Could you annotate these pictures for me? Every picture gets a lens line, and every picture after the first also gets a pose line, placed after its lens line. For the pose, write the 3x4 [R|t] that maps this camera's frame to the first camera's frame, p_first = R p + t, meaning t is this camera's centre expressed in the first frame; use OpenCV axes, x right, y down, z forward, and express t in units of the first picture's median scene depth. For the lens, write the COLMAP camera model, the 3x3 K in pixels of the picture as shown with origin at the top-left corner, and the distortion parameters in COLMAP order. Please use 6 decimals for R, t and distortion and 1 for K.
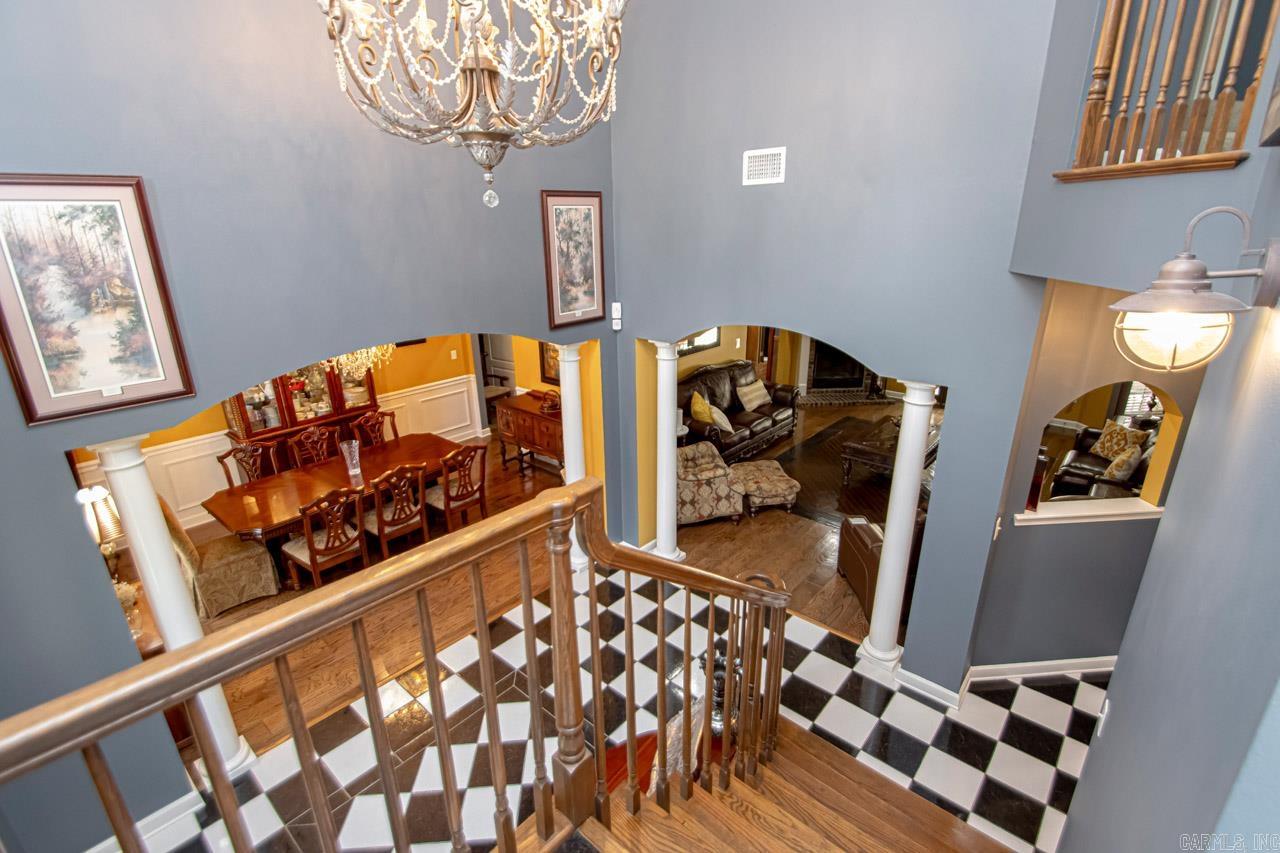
lens RADIAL K [[604.0, 0, 649.6], [0, 604.0, 424.6], [0, 0, 1]] dist [0.025367, -0.020611]
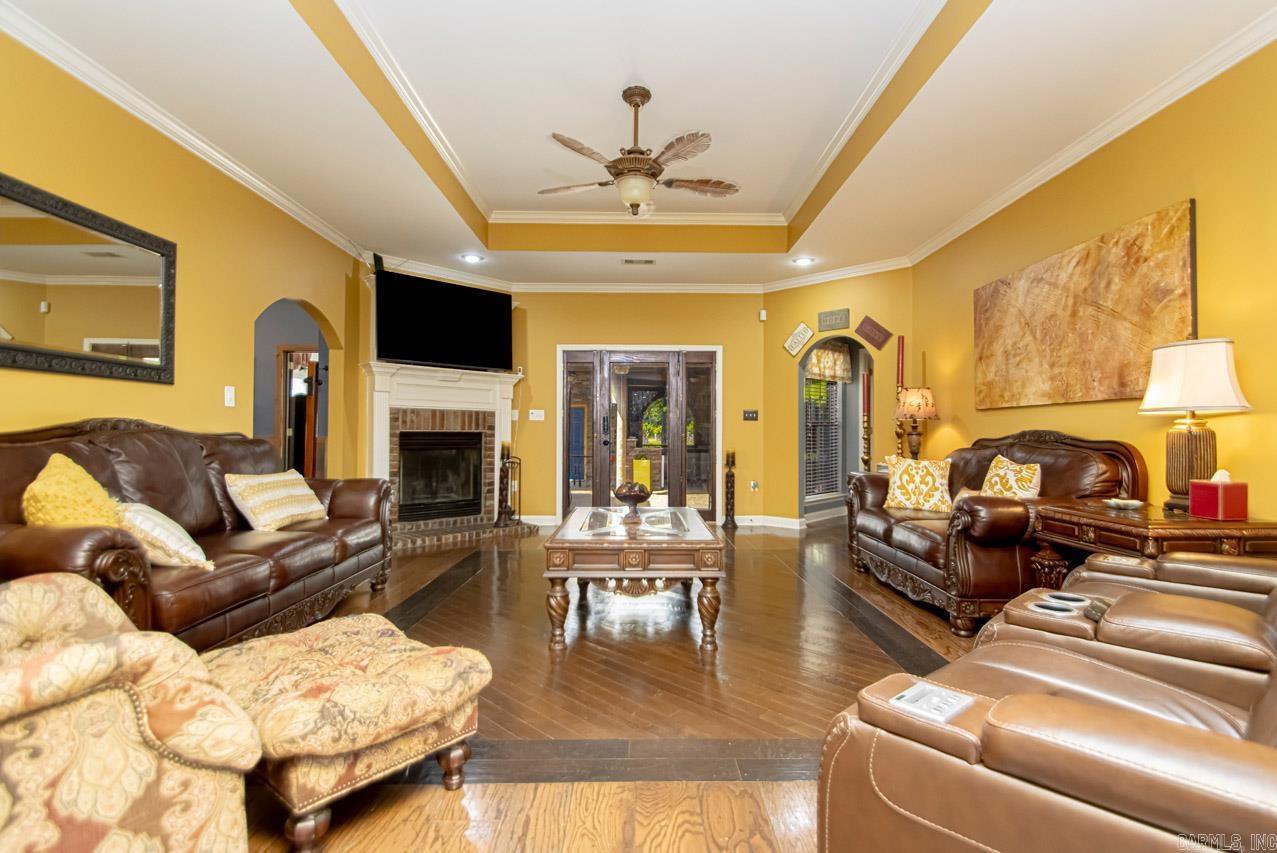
lens RADIAL K [[602.6, 0, 648.1], [0, 602.6, 424.6], [0, 0, 1]] dist [0.025367, -0.020611]
pose [[0.748688, 0.023788, 0.662496, 0.100805], [0.207827, 0.940554, -0.268638, 0.076525], [-0.629504, 0.338810, 0.699237, 0.629046]]
